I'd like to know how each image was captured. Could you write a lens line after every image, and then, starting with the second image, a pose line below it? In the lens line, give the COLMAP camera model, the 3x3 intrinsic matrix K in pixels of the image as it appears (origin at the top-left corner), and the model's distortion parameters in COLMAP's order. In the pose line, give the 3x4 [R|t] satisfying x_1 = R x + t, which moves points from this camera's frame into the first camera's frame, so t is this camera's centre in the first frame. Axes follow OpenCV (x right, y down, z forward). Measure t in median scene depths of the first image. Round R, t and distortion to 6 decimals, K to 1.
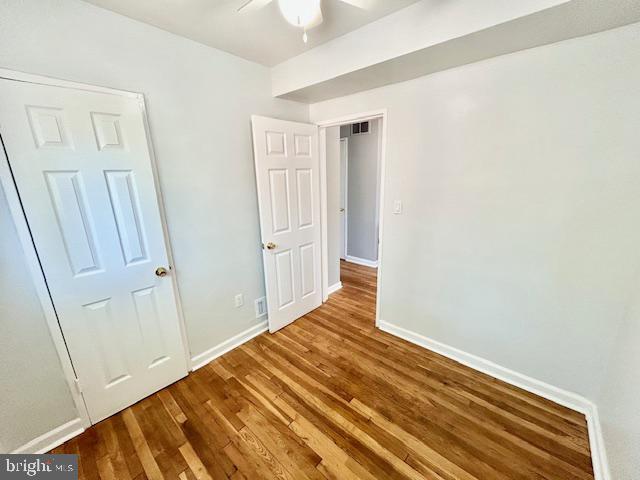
lens RADIAL K [[257.2, 0, 318.8], [0, 257.2, 240.2], [0, 0, 1]] dist [-0.003038, 0.000103]
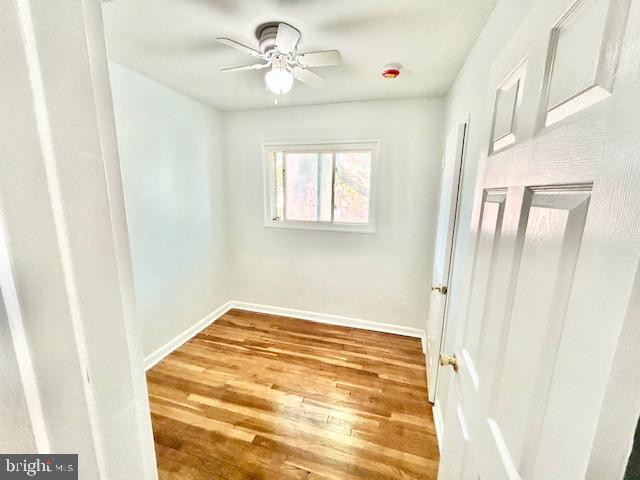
lens RADIAL K [[257.2, 0, 318.8], [0, 257.2, 240.2], [0, 0, 1]] dist [-0.003038, 0.000103]
pose [[-0.905675, 0.092434, -0.413773, 0.242854], [-0.096074, 0.905813, 0.412642, -0.445829], [0.412943, 0.413473, -0.811492, 1.622092]]
